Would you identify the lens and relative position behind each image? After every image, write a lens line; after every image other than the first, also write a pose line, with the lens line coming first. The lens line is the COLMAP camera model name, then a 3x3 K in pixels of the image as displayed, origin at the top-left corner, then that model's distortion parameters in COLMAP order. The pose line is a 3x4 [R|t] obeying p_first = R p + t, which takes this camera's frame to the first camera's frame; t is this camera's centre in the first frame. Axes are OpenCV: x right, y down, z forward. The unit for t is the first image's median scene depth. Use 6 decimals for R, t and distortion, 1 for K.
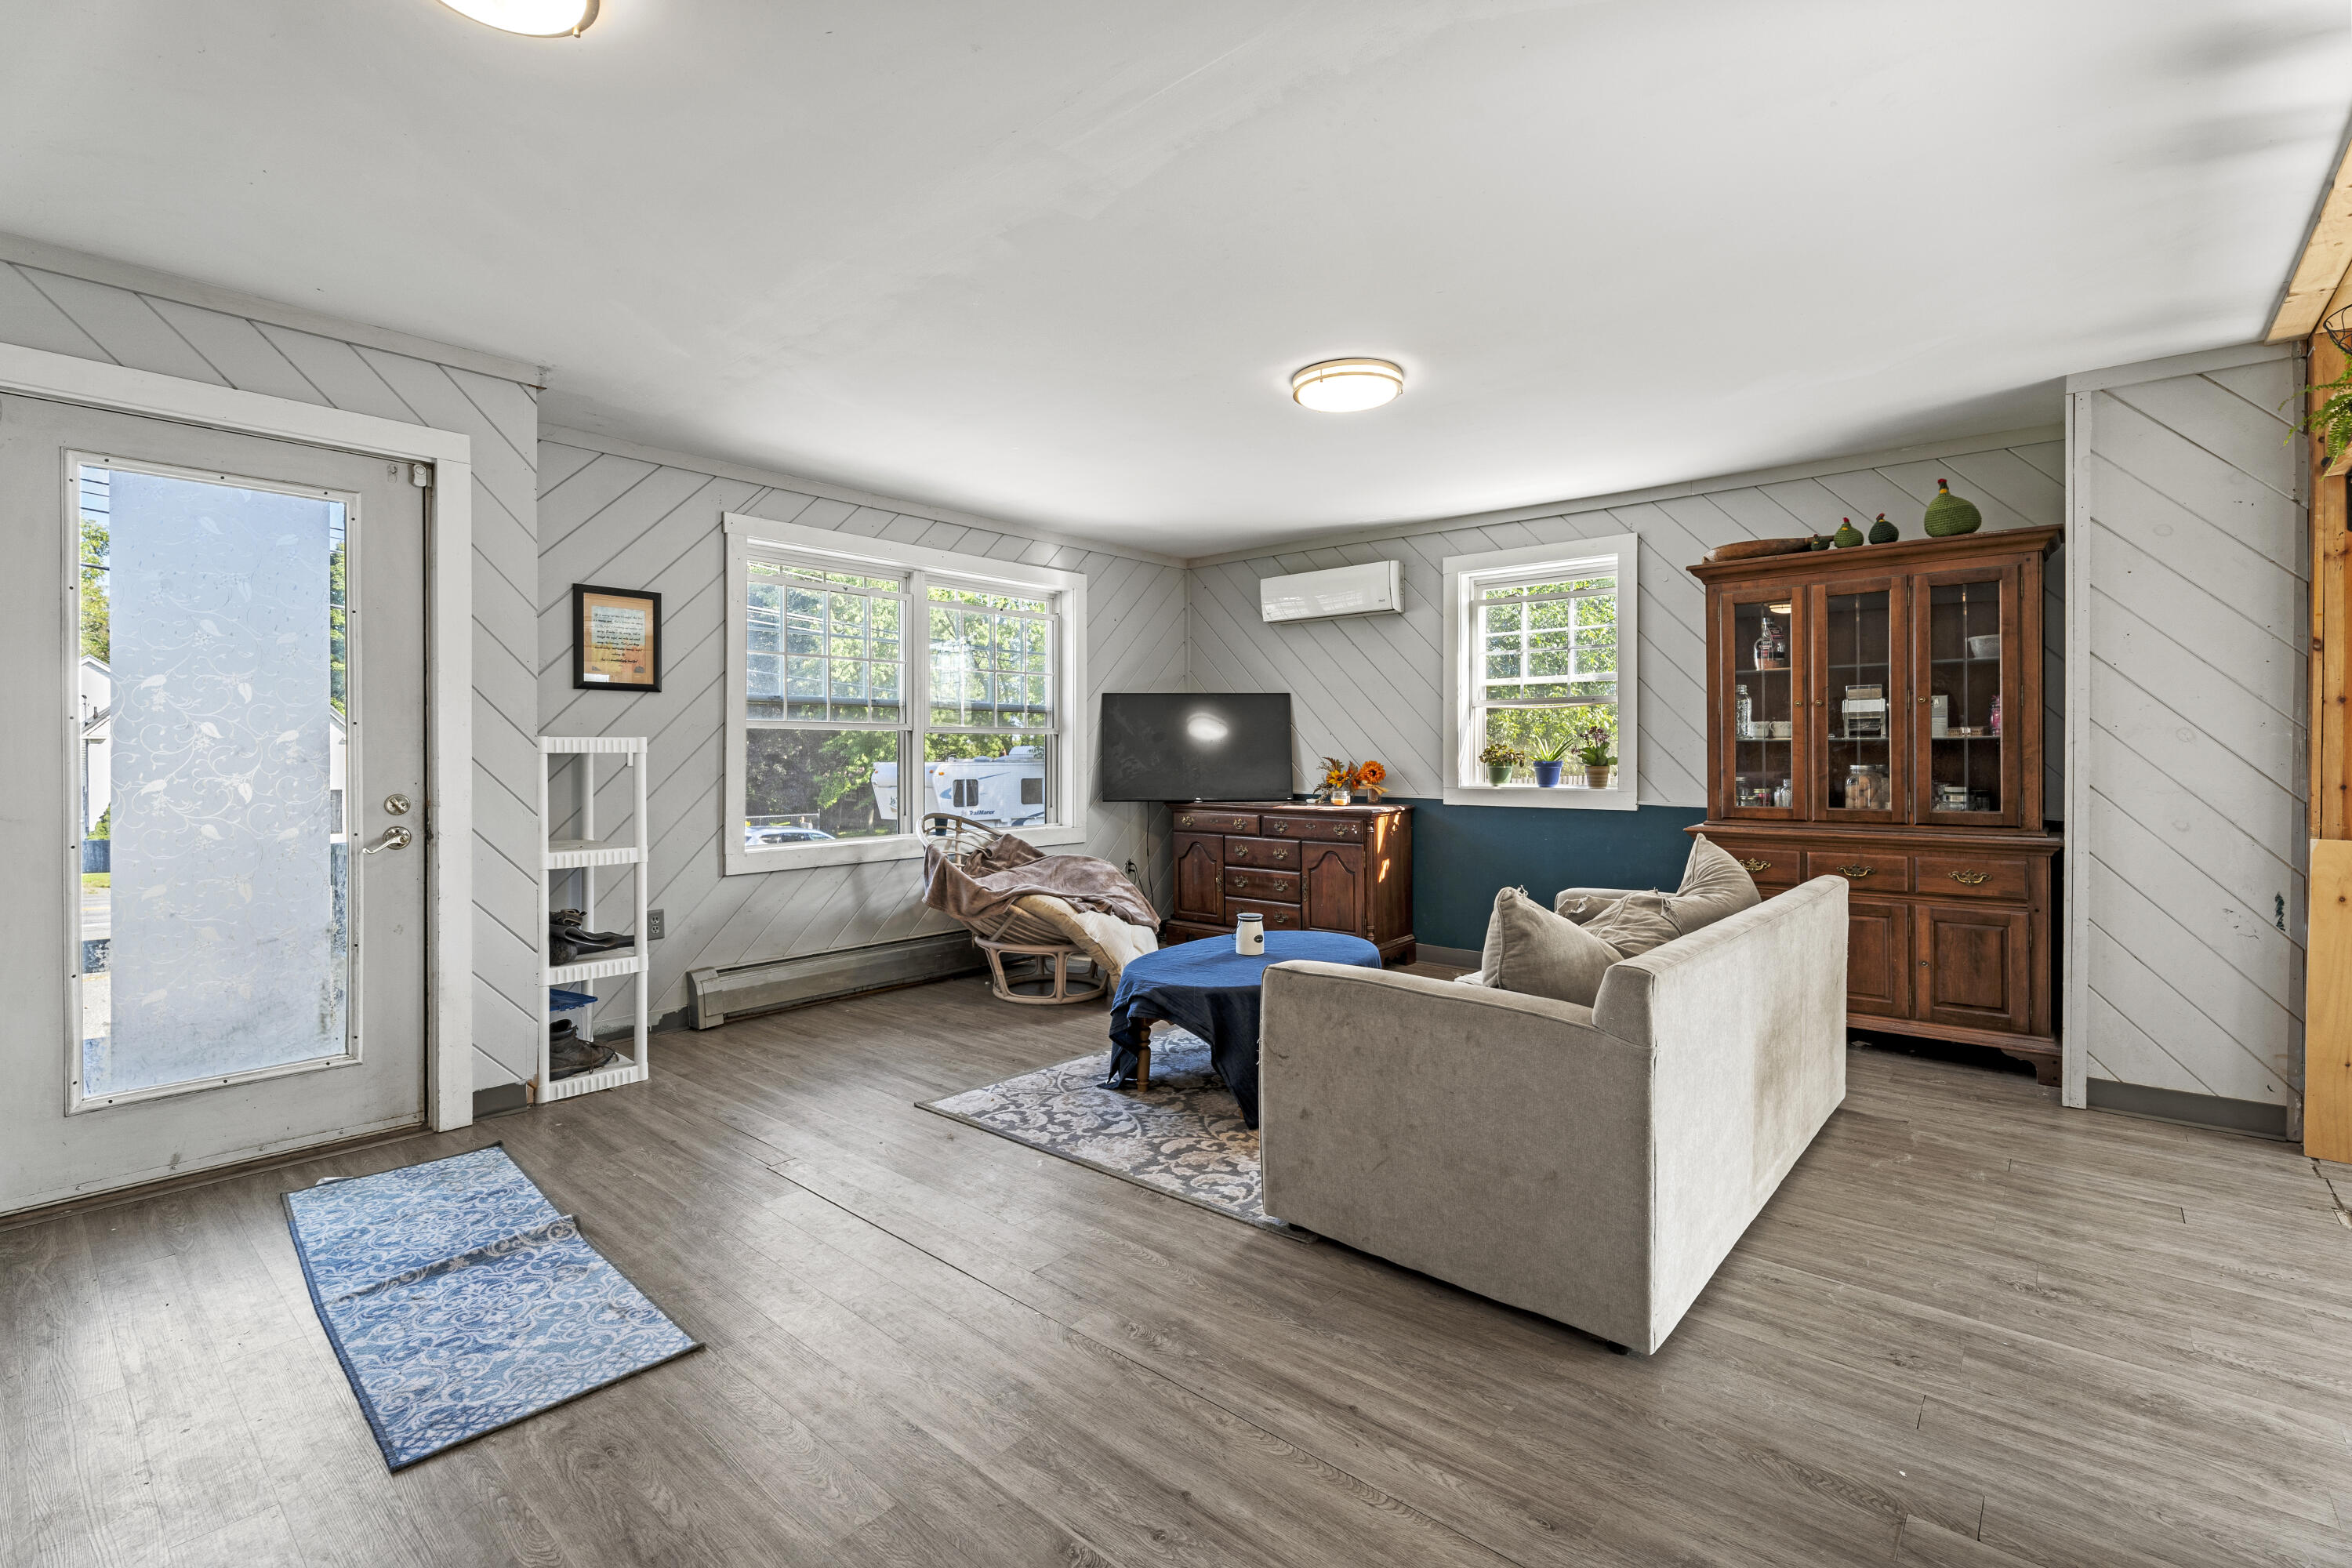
lens RADIAL K [[1061.6, 0, 1170.1], [0, 1061.6, 762.8], [0, 0, 1]] dist [-0.000167, -0.000525]
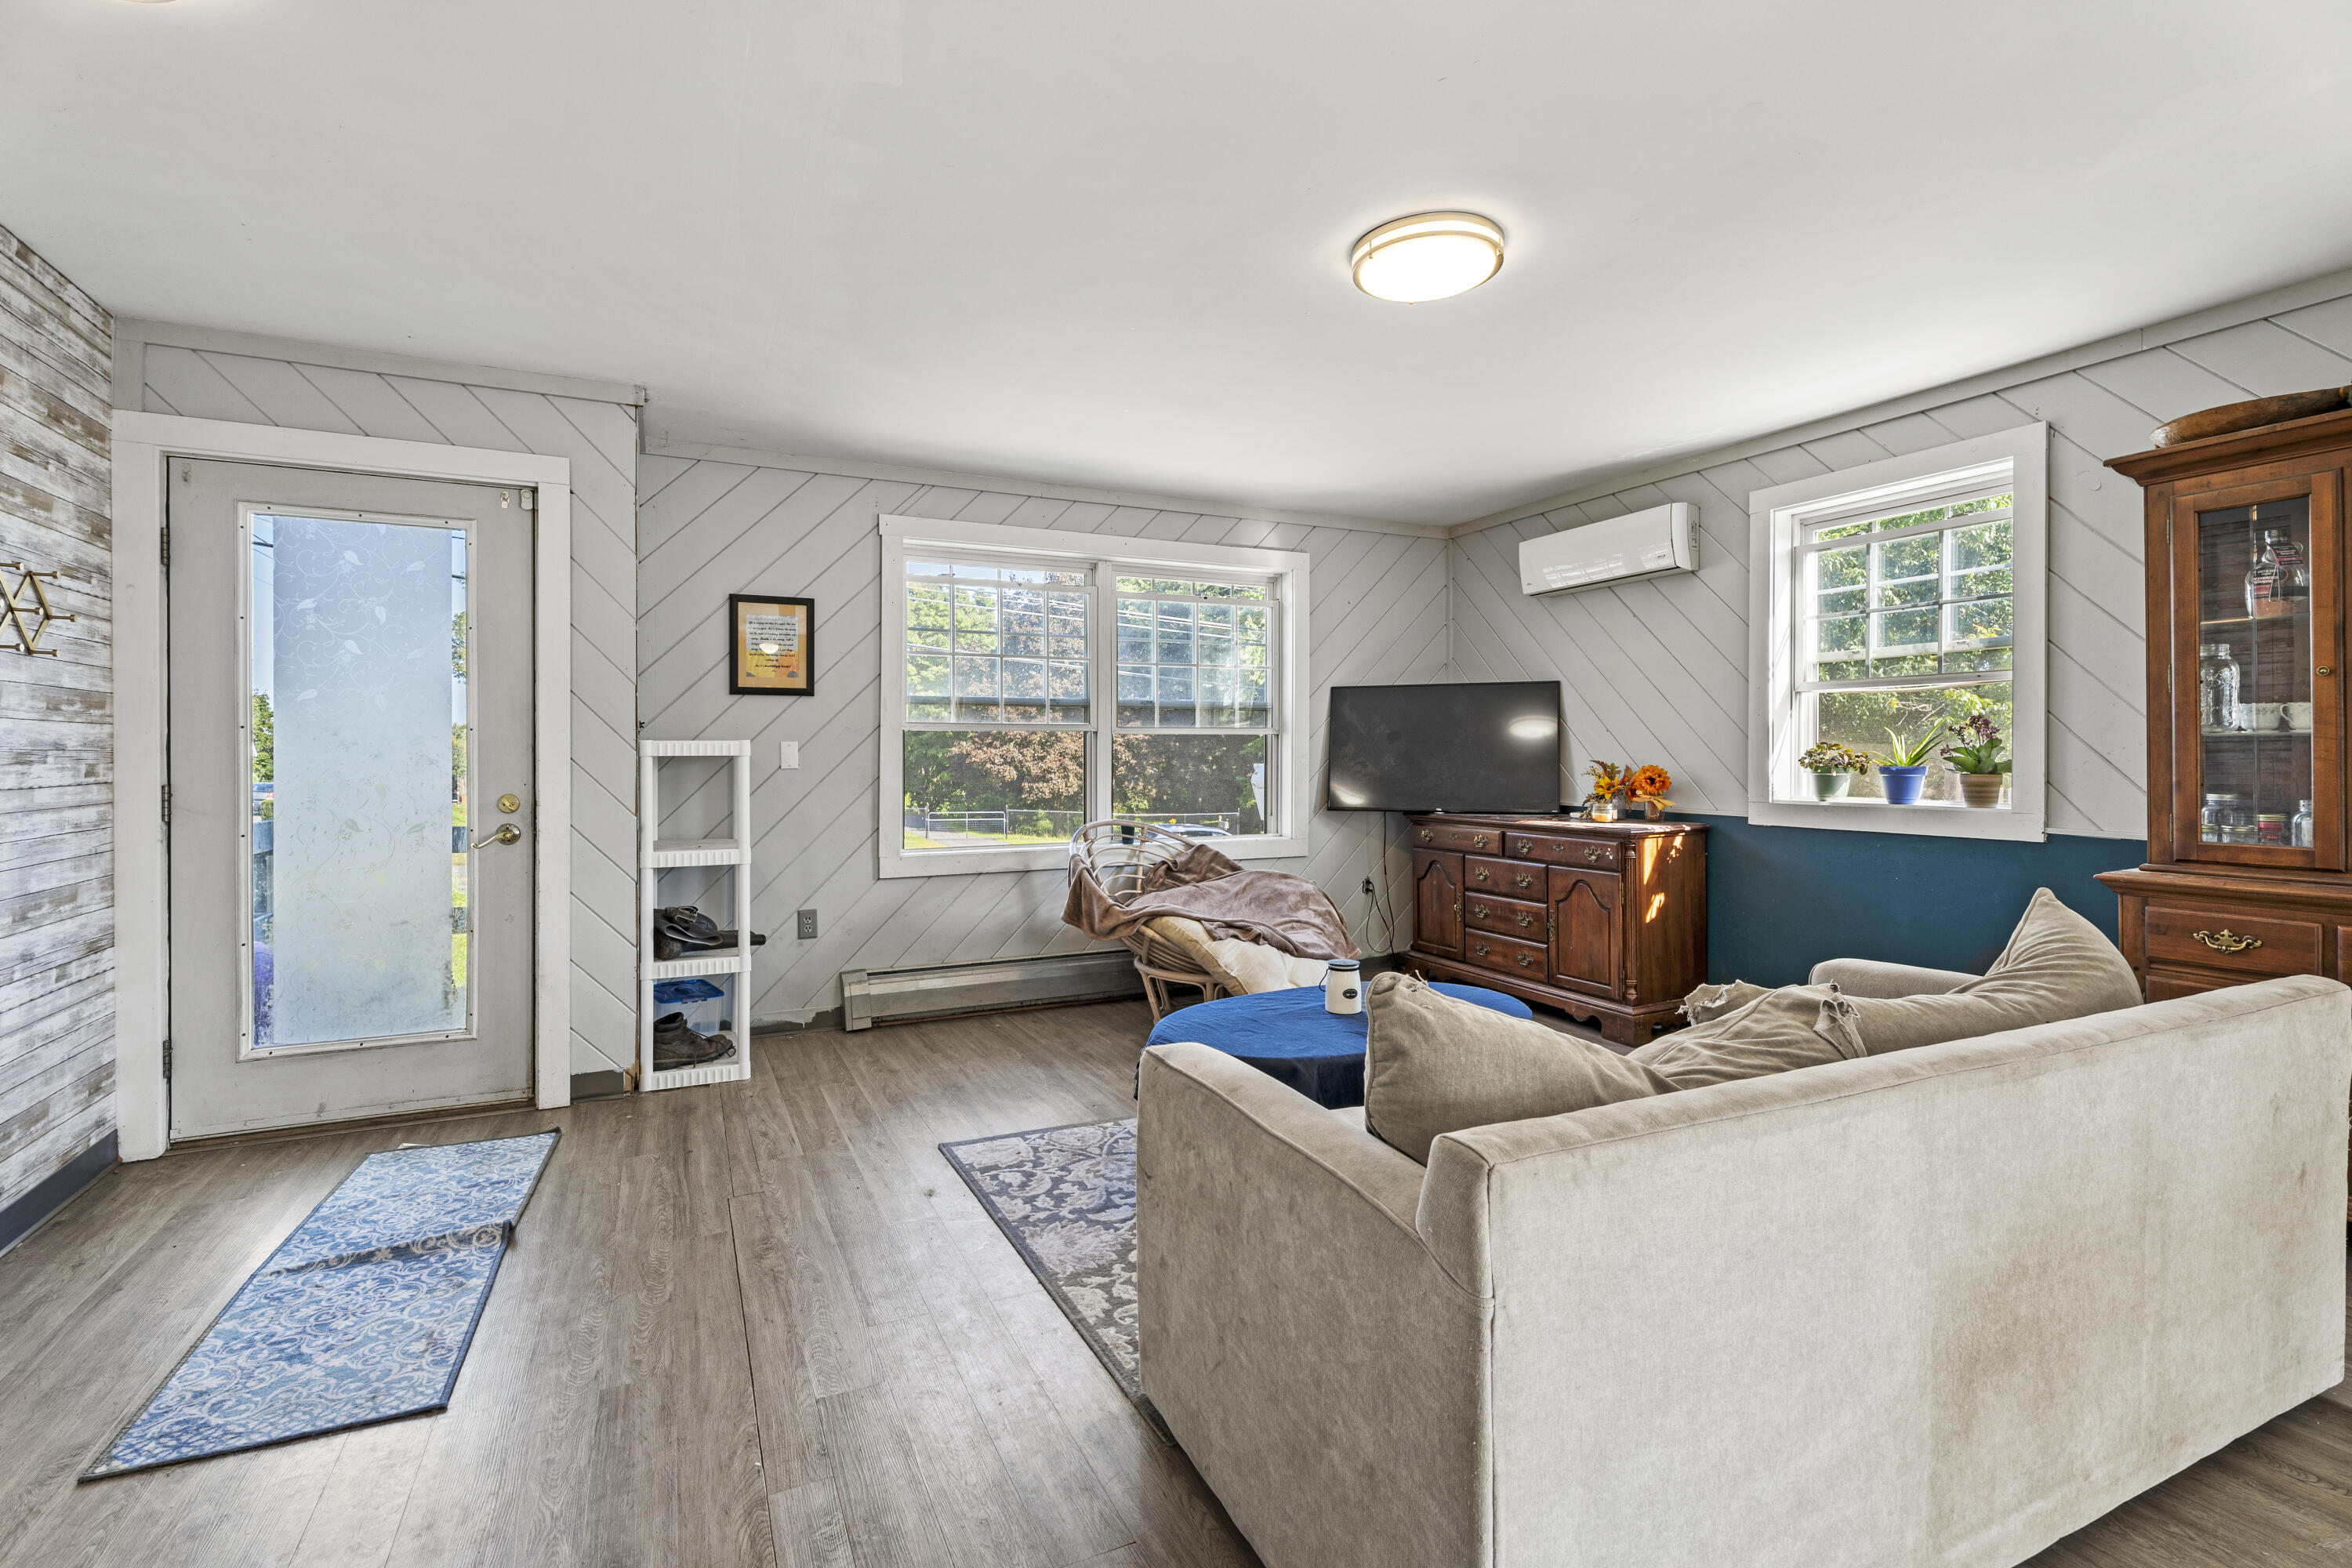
lens RADIAL K [[1068.4, 0, 1164.9], [0, 1068.4, 759.2], [0, 0, 1]] dist [0.002561, 0.000148]
pose [[0.915134, 0.000807, -0.403149, 0.279029], [-0.002646, 0.999988, -0.004005, -0.003025], [0.403141, 0.004732, 0.915126, 0.227476]]
